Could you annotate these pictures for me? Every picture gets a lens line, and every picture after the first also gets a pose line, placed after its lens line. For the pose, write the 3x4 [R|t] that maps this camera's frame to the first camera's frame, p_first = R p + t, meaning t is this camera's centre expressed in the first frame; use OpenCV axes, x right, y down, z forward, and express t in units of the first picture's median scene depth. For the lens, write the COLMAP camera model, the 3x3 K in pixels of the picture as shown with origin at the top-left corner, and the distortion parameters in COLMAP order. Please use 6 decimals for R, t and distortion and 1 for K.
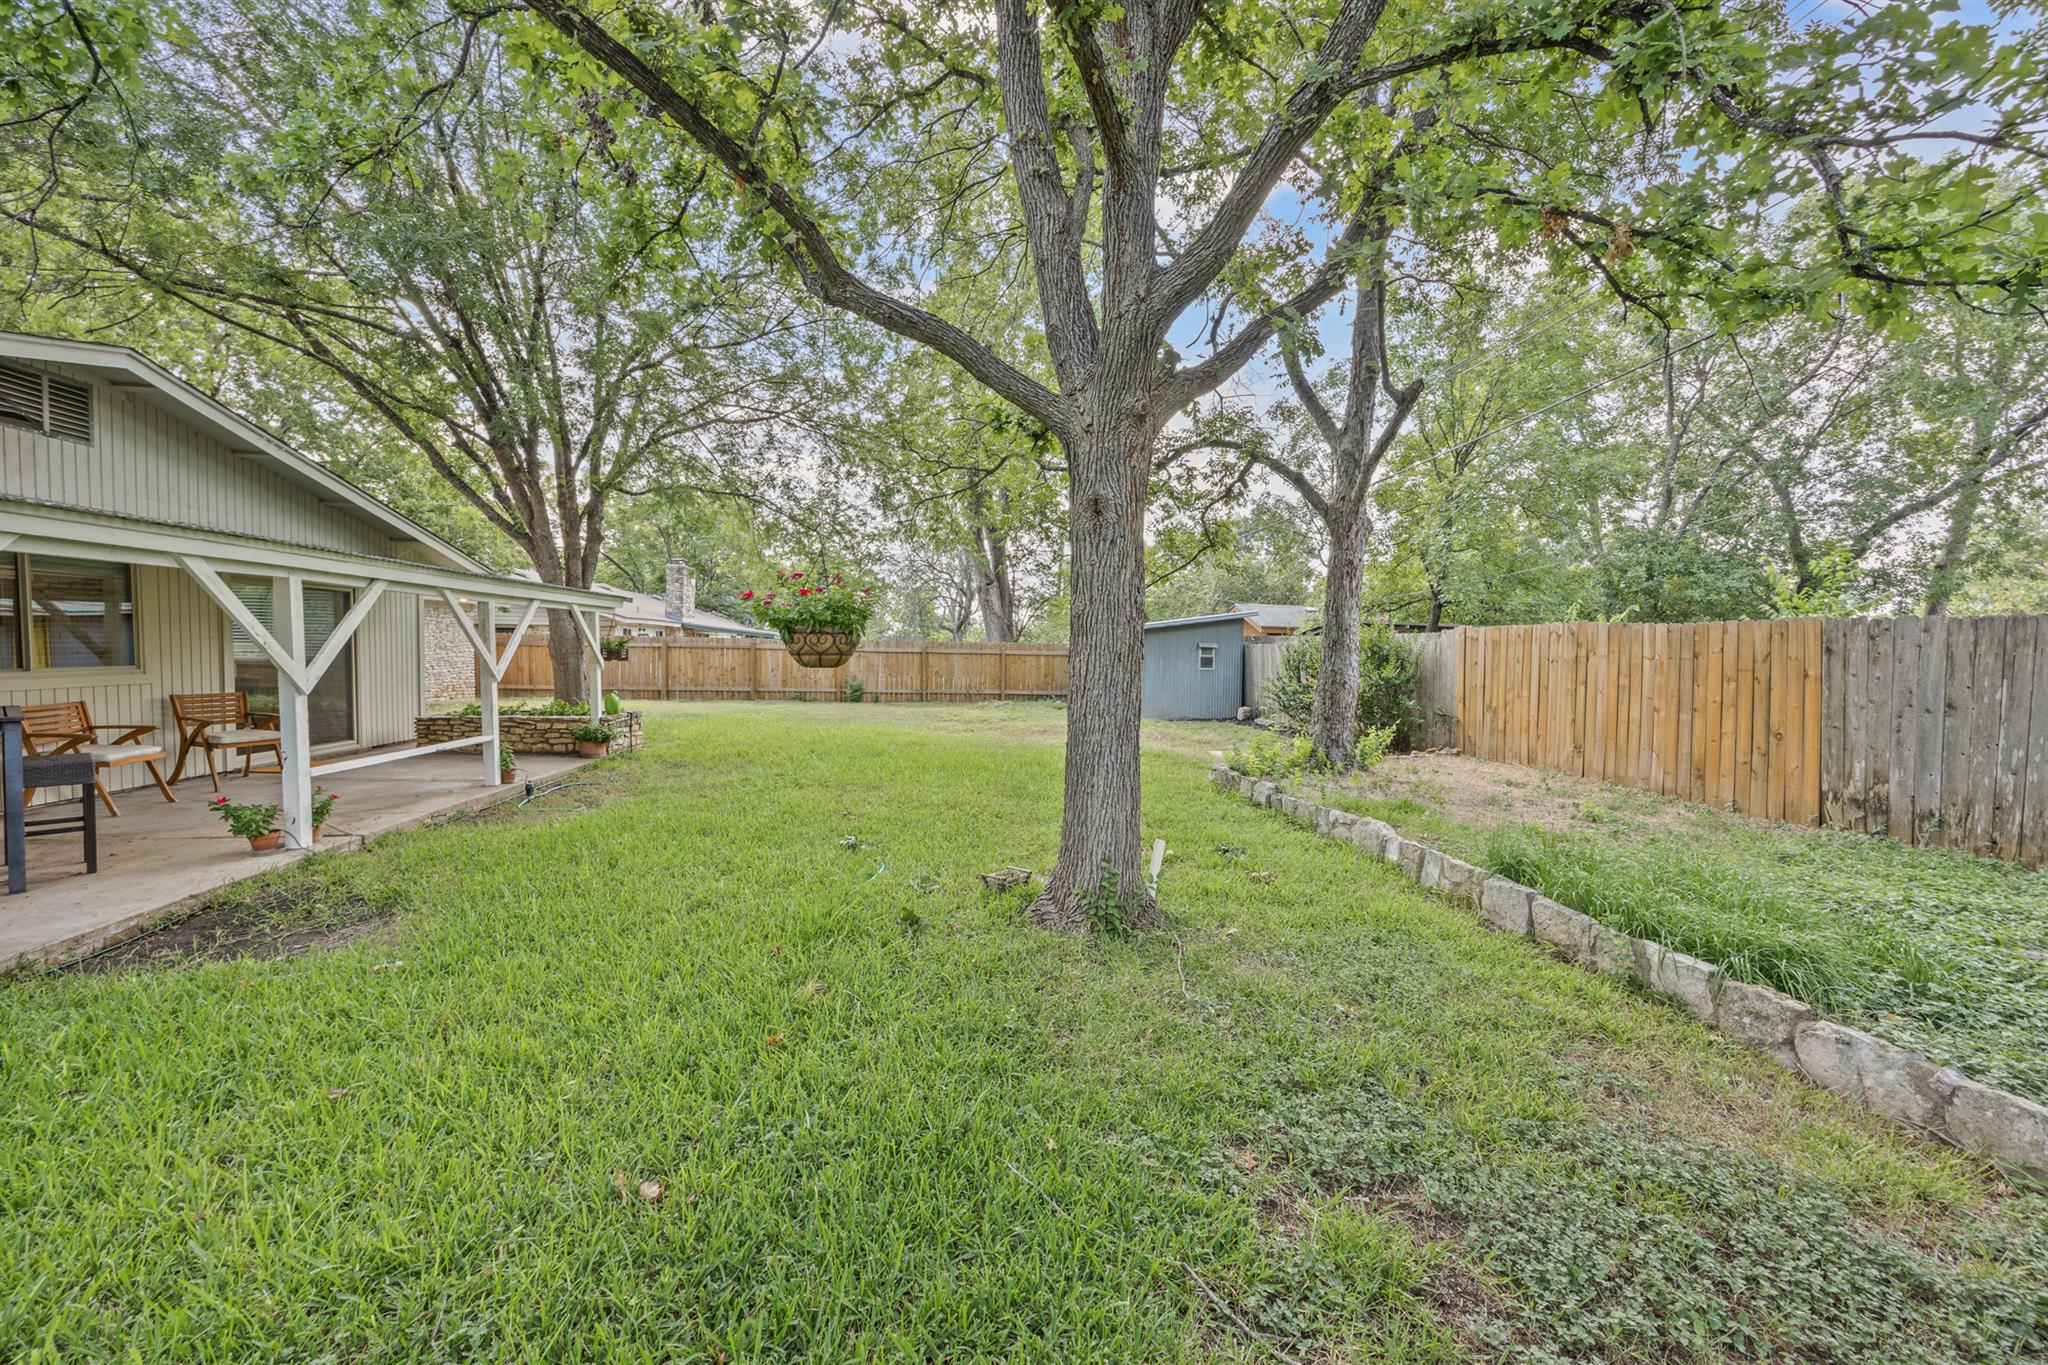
lens RADIAL K [[788.0, 0, 1024.0], [0, 788.0, 682.5], [0, 0, 1]] dist [-0.000245, -0.000046]
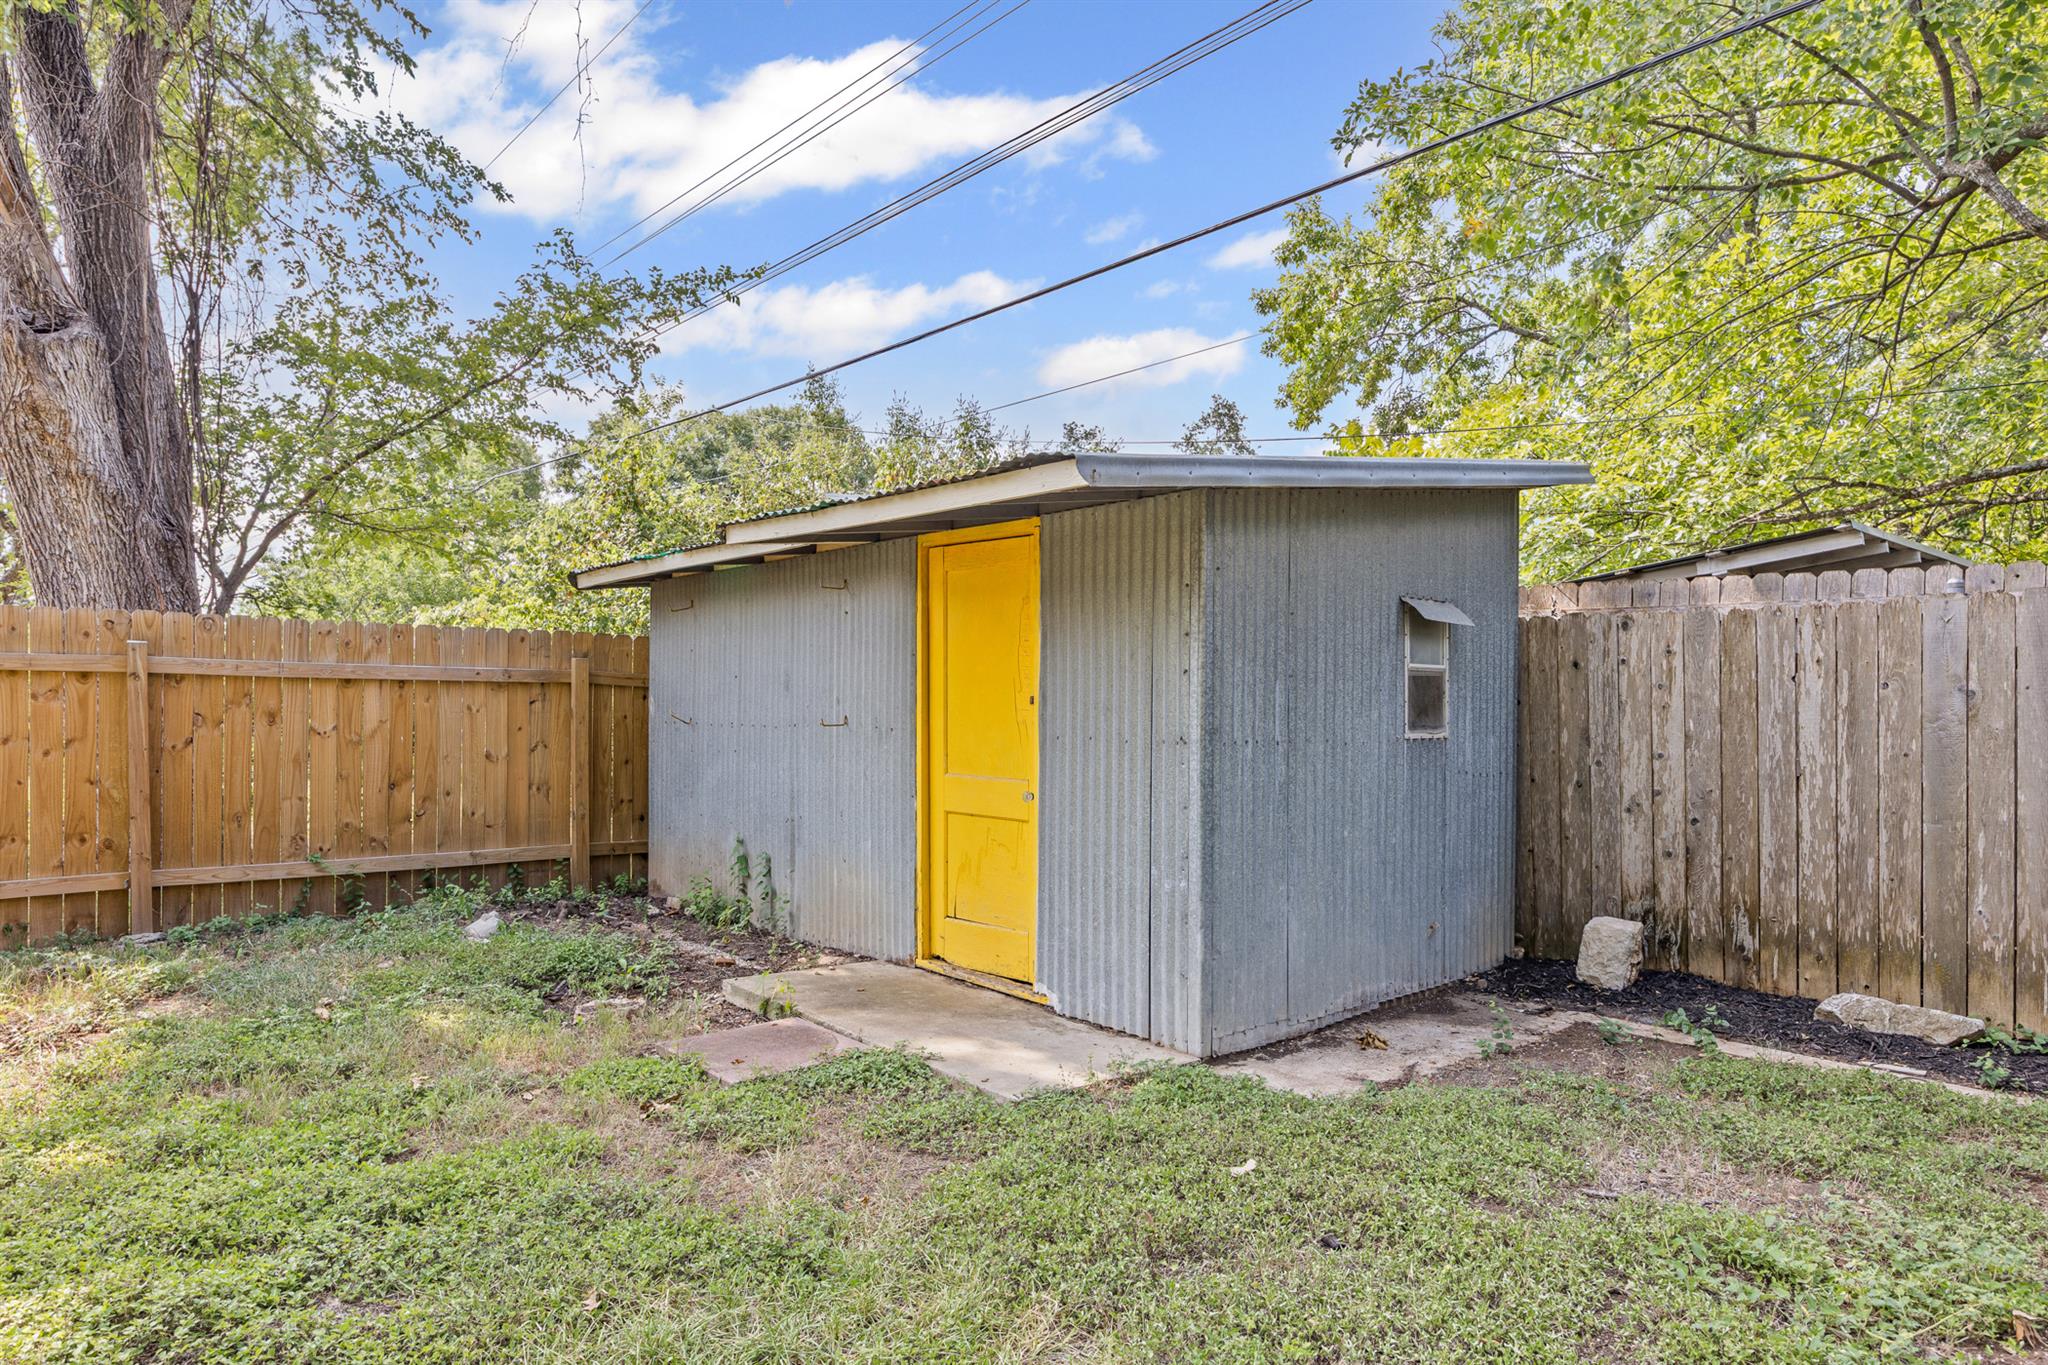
lens RADIAL K [[1237.0, 0, 1024.0], [0, 1237.0, 682.5], [0, 0, 1]] dist [0.000303, 0.000179]
pose [[0.832453, -0.002513, 0.554090, -0.011027], [0.021970, 0.999353, -0.028475, -0.017308], [-0.553660, 0.035878, 0.831969, 0.587190]]
